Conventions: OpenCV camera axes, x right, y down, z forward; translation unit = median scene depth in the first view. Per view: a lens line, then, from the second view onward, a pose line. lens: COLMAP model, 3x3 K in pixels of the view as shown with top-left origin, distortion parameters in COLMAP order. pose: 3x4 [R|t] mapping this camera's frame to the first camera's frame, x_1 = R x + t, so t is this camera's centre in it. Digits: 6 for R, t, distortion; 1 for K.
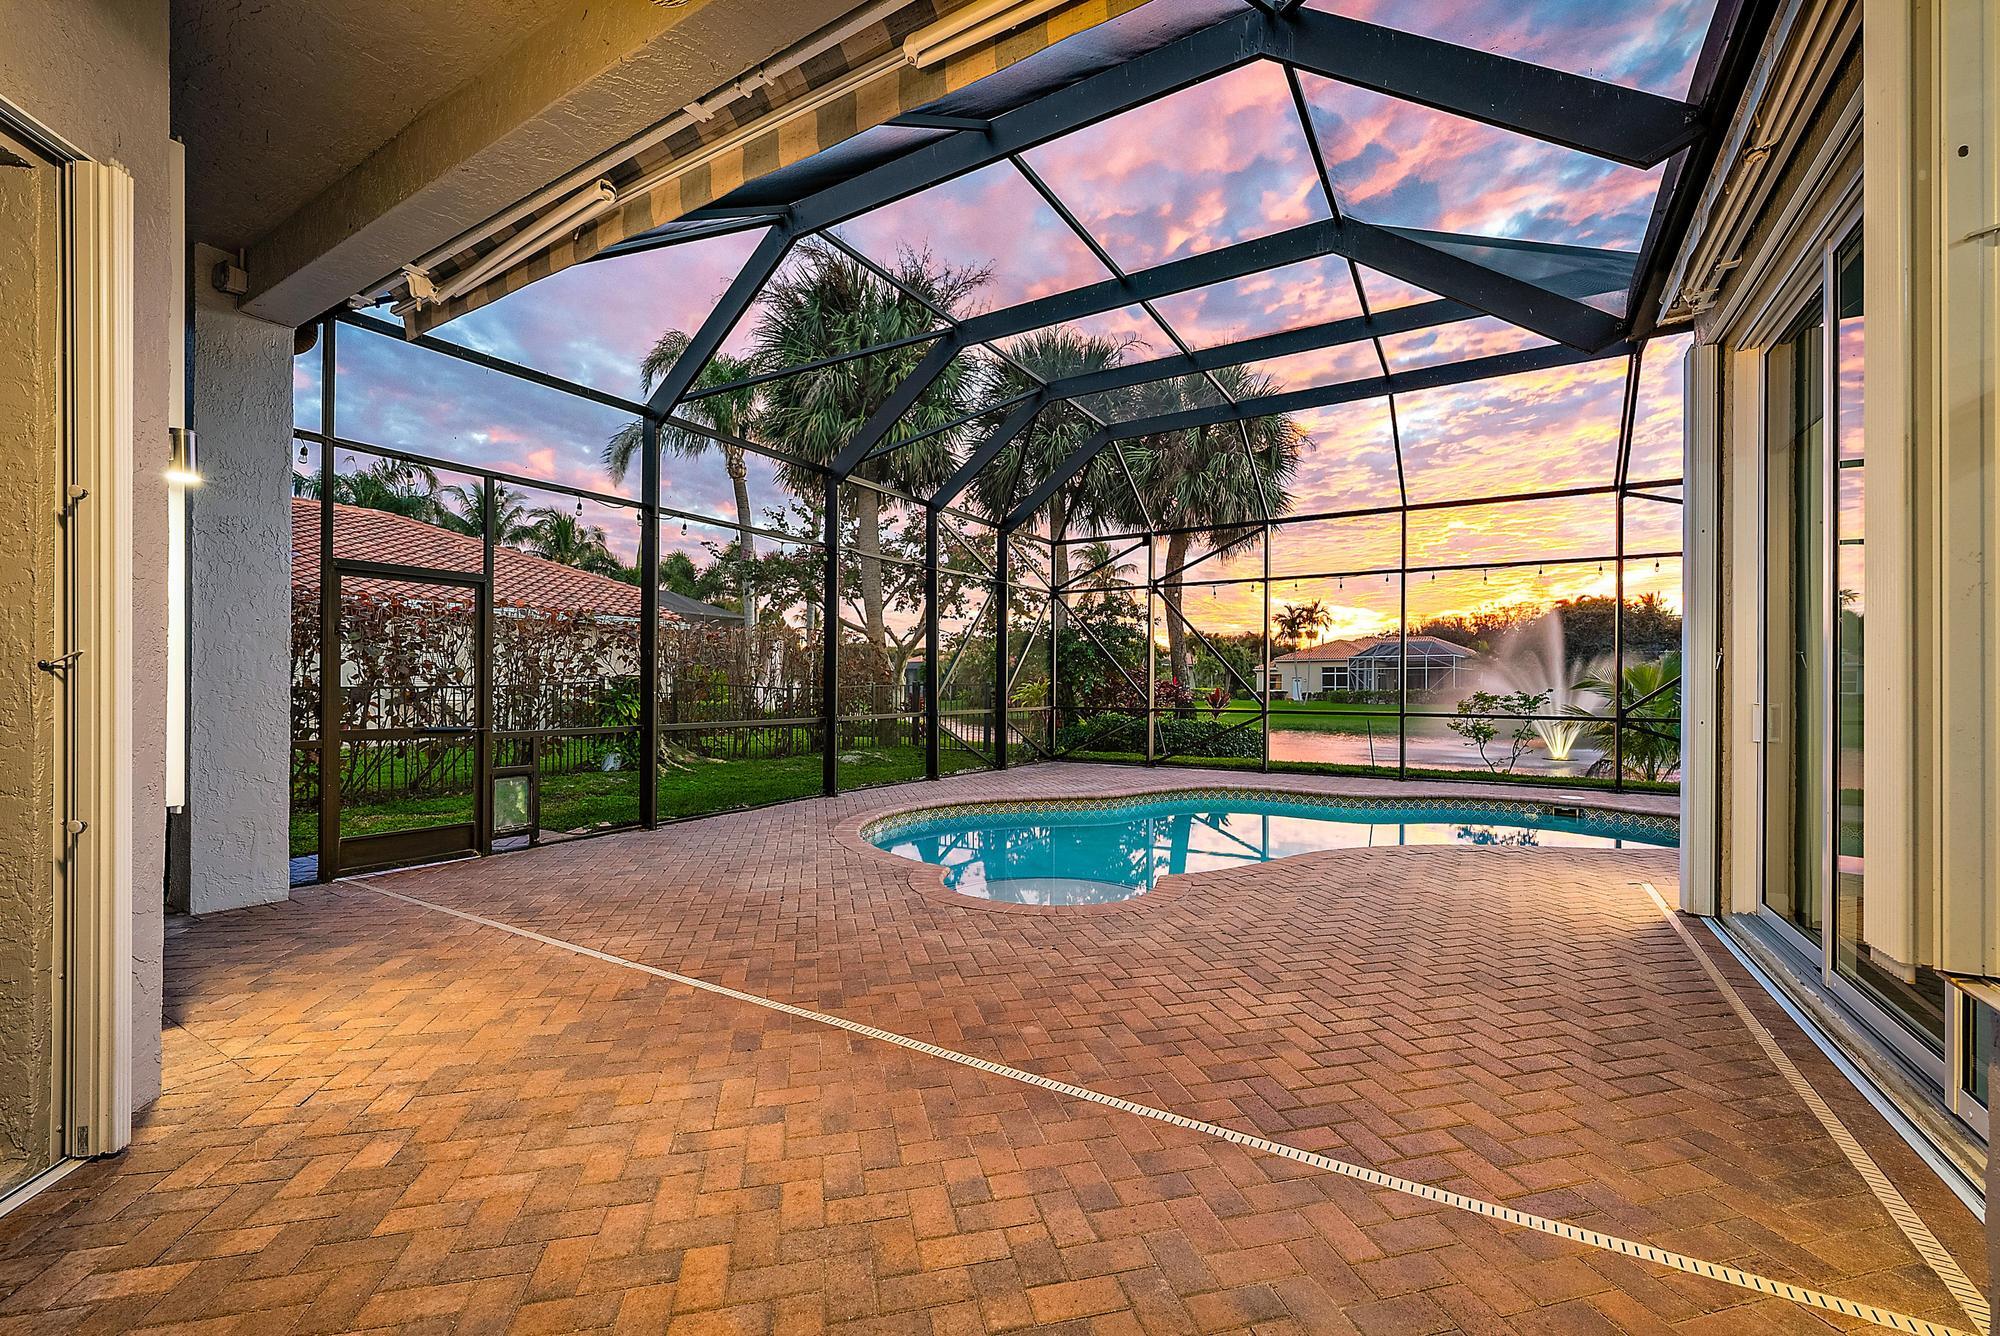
lens RADIAL K [[829.7, 0, 999.2], [0, 829.7, 700.8], [0, 0, 1]] dist [-0.000240, 0.000372]
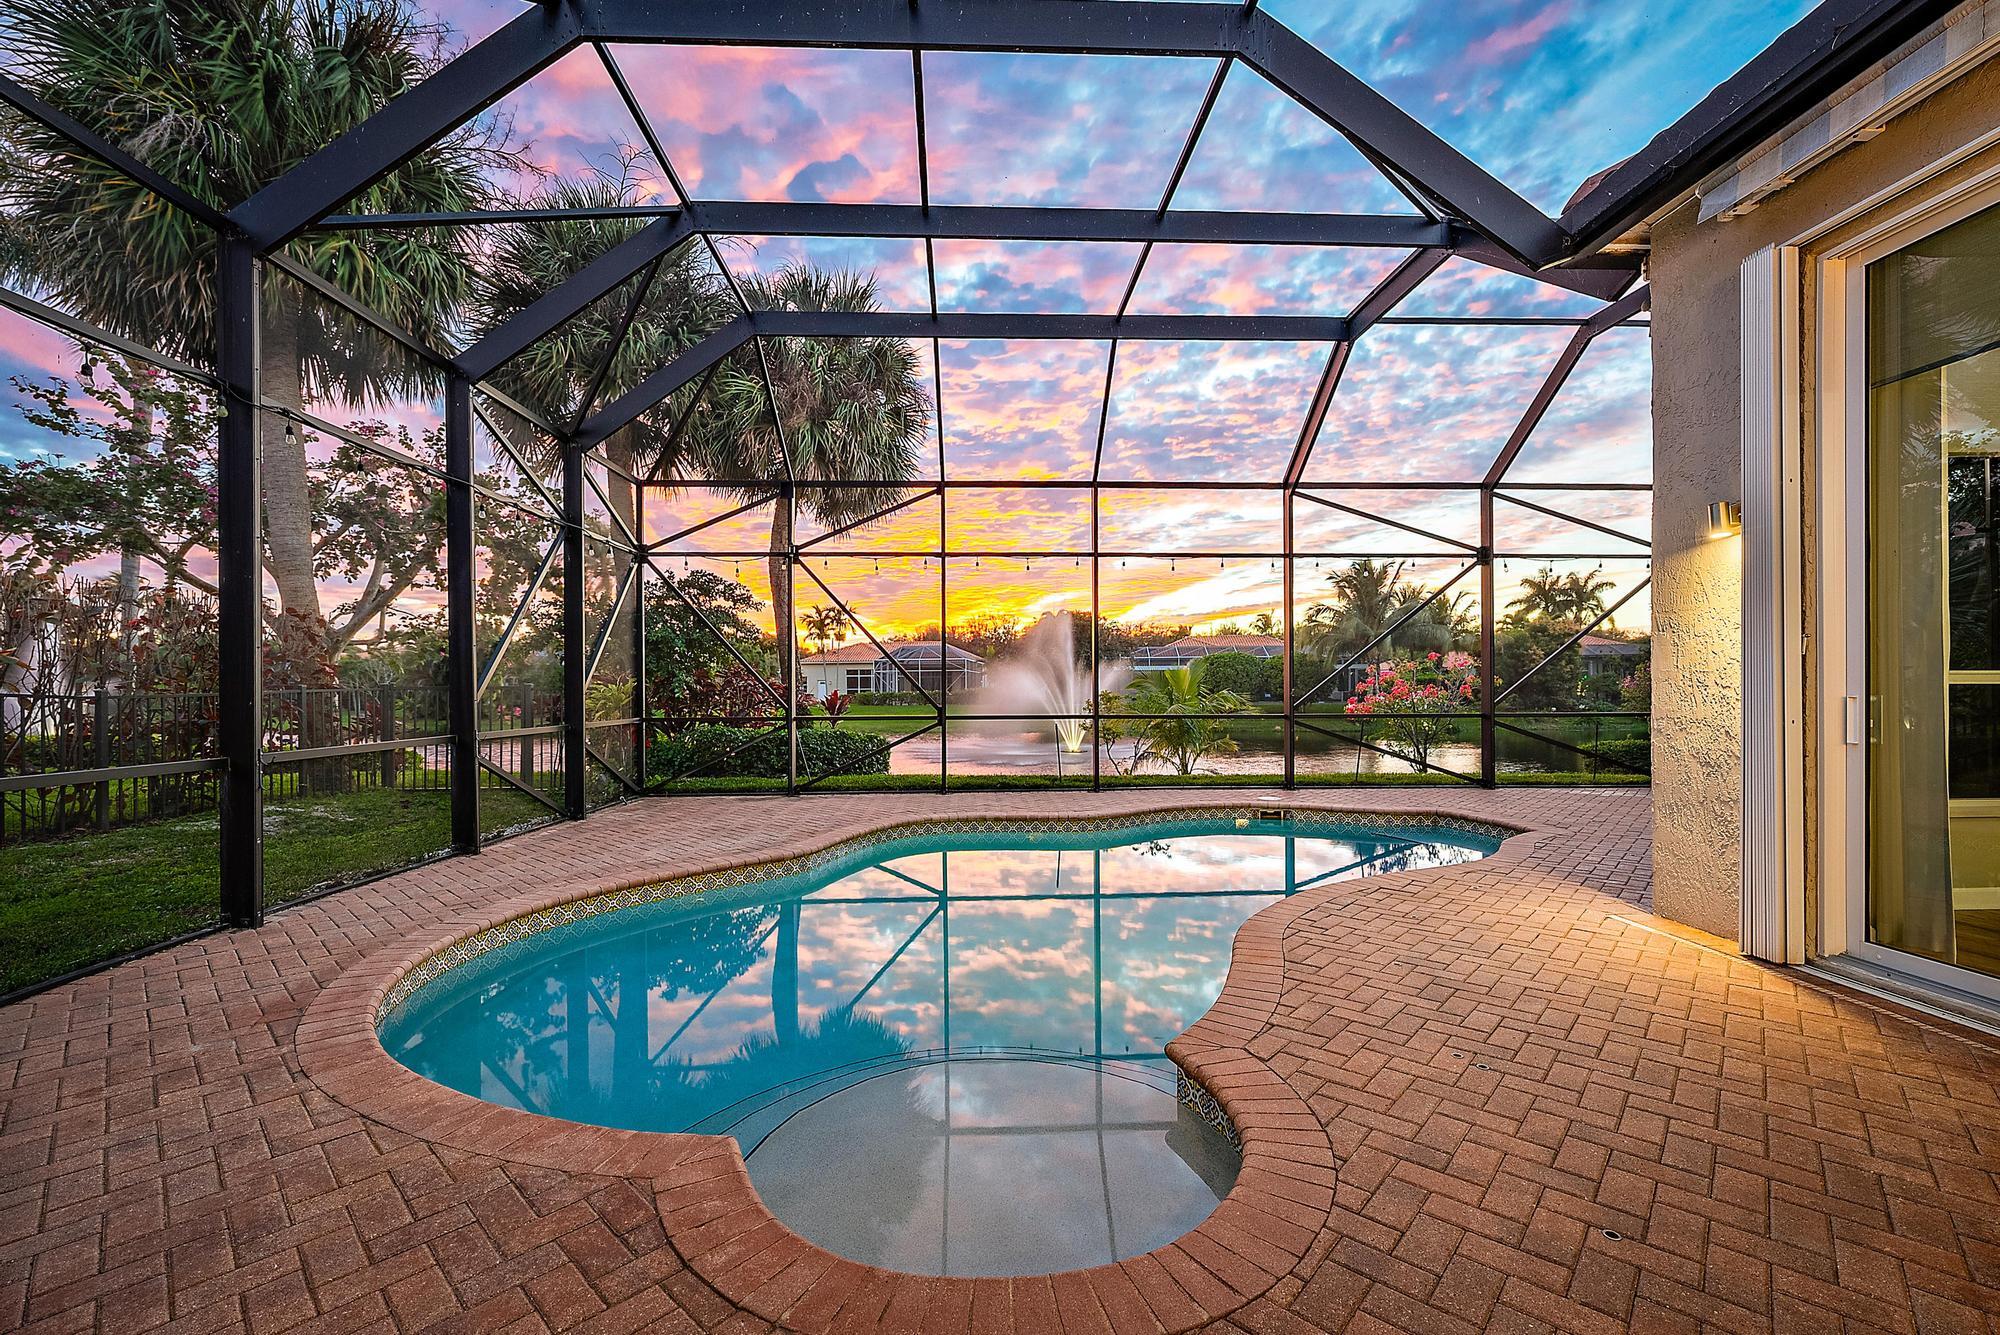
lens RADIAL K [[829.7, 0, 999.2], [0, 829.7, 700.3], [0, 0, 1]] dist [-0.000240, 0.000372]
pose [[0.828421, -0.015108, 0.559903, -0.066065], [0.017882, 0.999840, 0.000521, -0.002501], [-0.559821, 0.009580, 0.828558, 0.224135]]
